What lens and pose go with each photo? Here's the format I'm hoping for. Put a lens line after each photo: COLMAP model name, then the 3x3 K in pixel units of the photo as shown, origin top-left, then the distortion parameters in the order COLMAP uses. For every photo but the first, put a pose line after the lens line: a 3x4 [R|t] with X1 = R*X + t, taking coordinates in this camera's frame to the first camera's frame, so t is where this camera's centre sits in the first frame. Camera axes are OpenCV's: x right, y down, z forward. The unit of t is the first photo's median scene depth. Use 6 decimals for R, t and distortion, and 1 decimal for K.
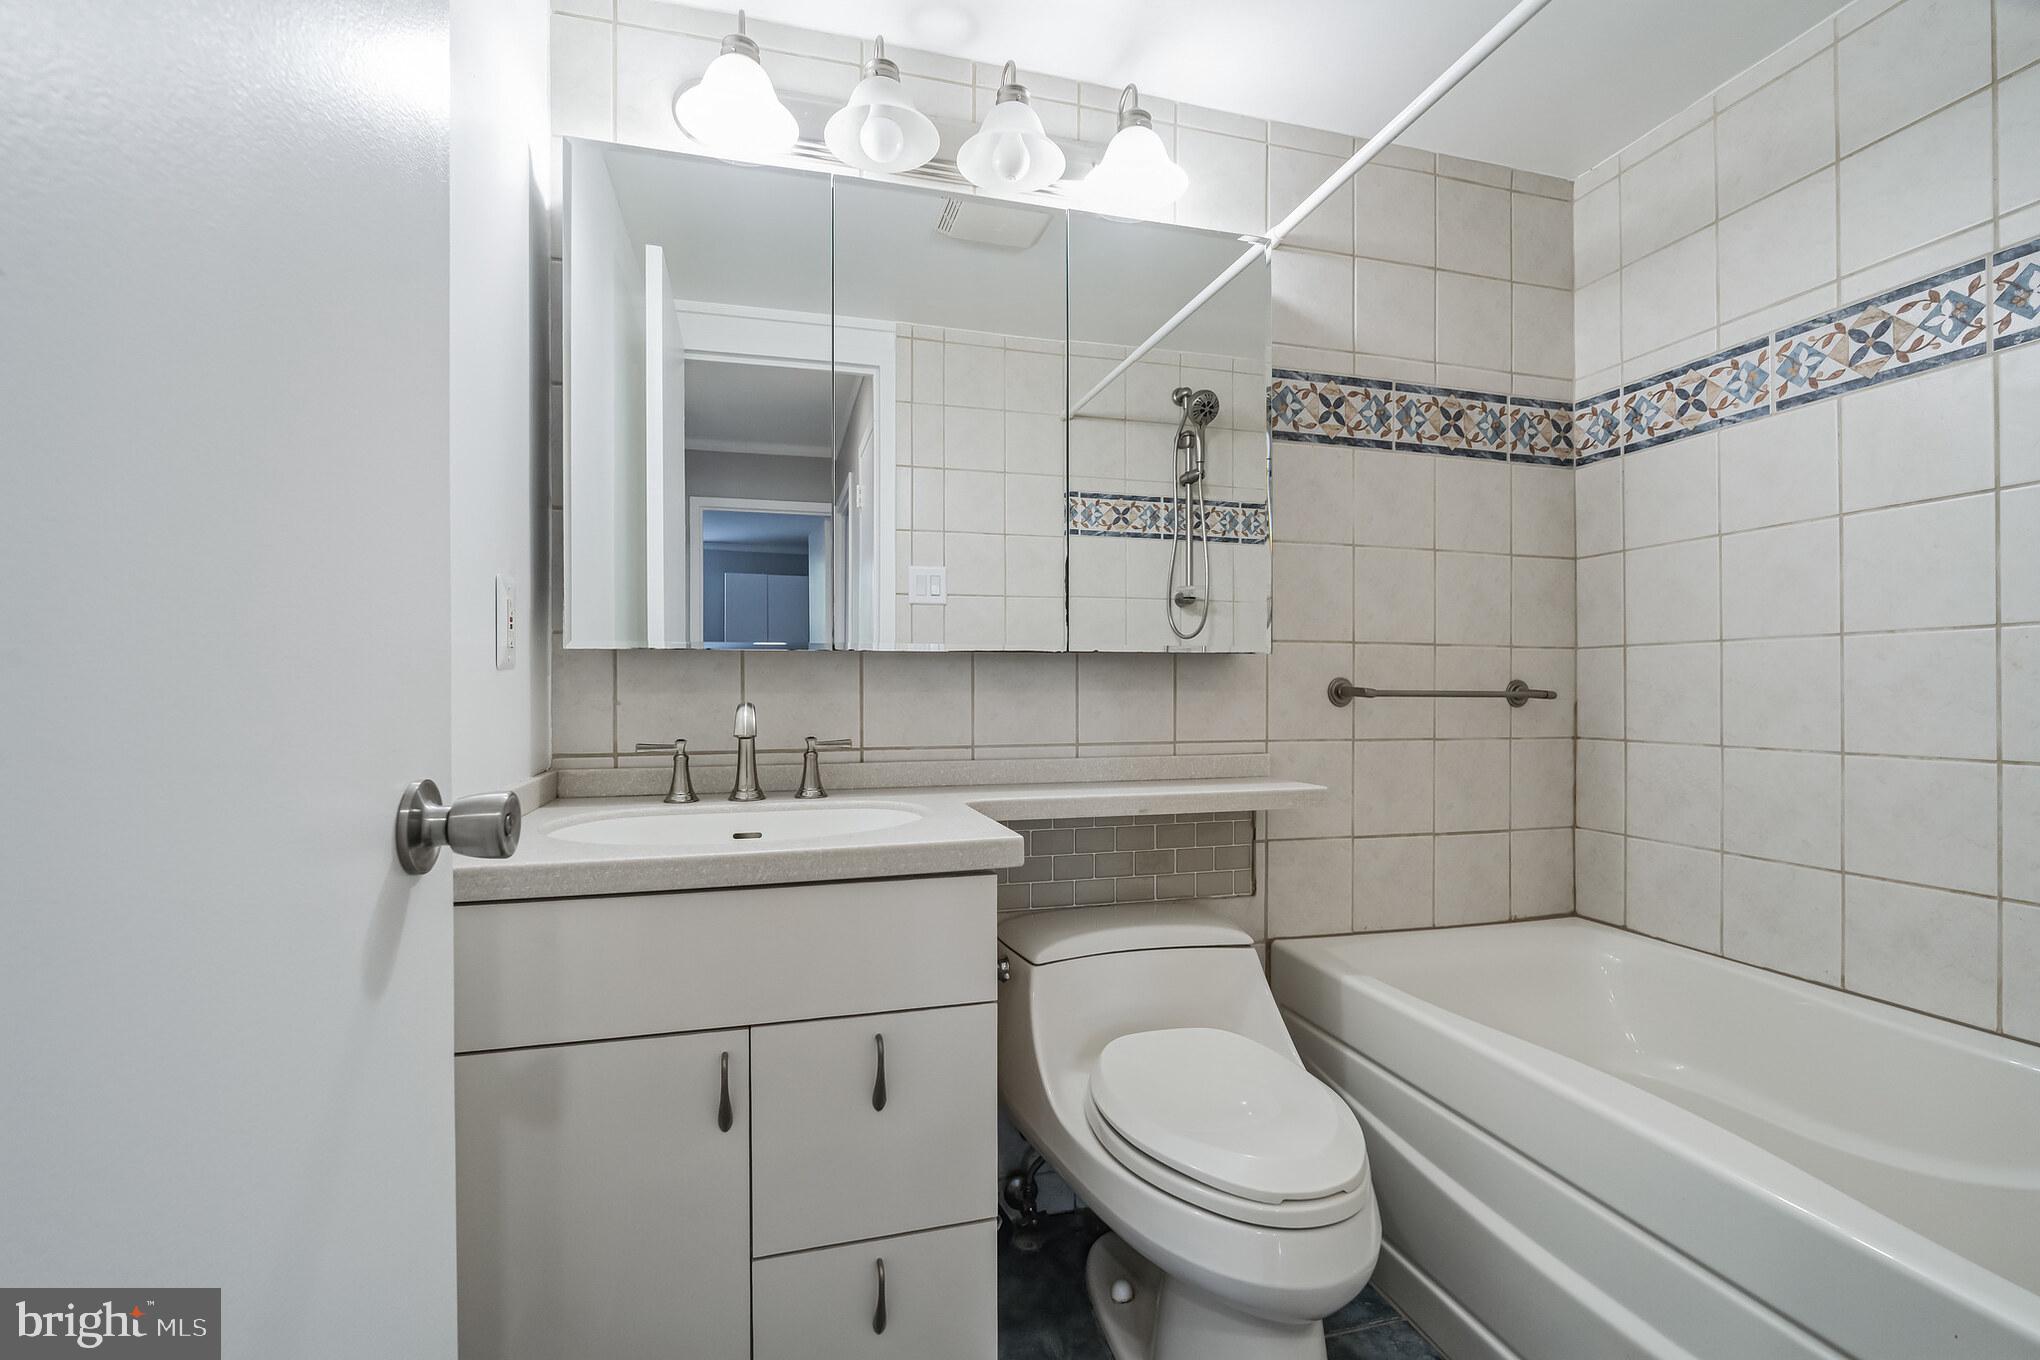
lens RADIAL K [[907.7, 0, 1013.6], [0, 907.7, 682.2], [0, 0, 1]] dist [-0.001117, -0.000069]
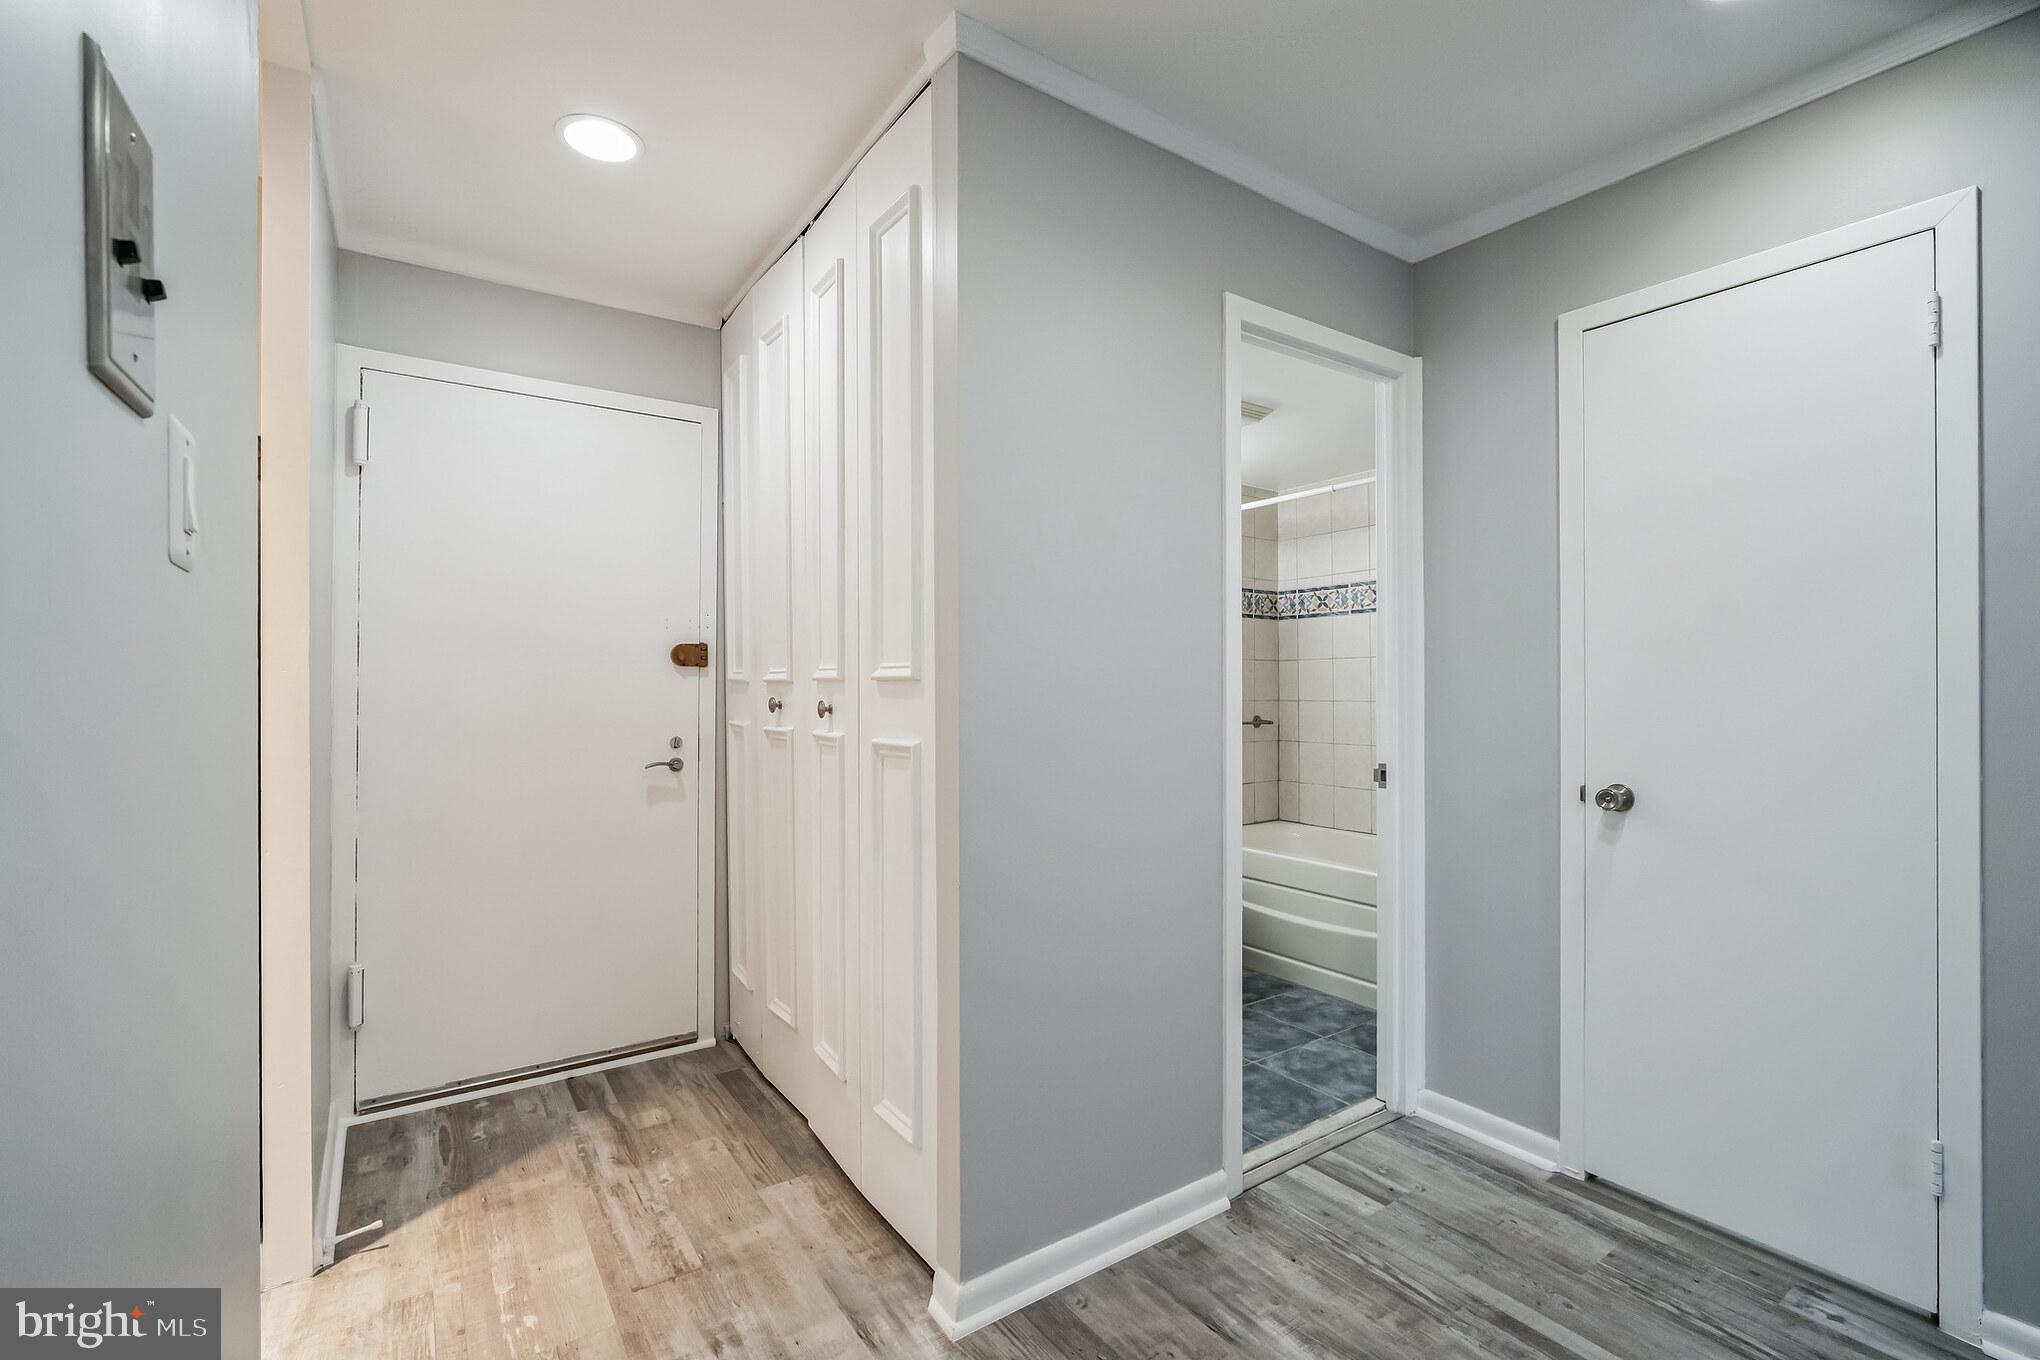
lens RADIAL K [[907.7, 0, 1025.9], [0, 907.7, 672.5], [0, 0, 1]] dist [-0.001117, -0.000069]
pose [[0.941408, 0.000172, 0.337271, -0.769914], [0.002312, 0.999973, -0.006963, -0.099185], [-0.337263, 0.007335, 0.941382, -0.955606]]
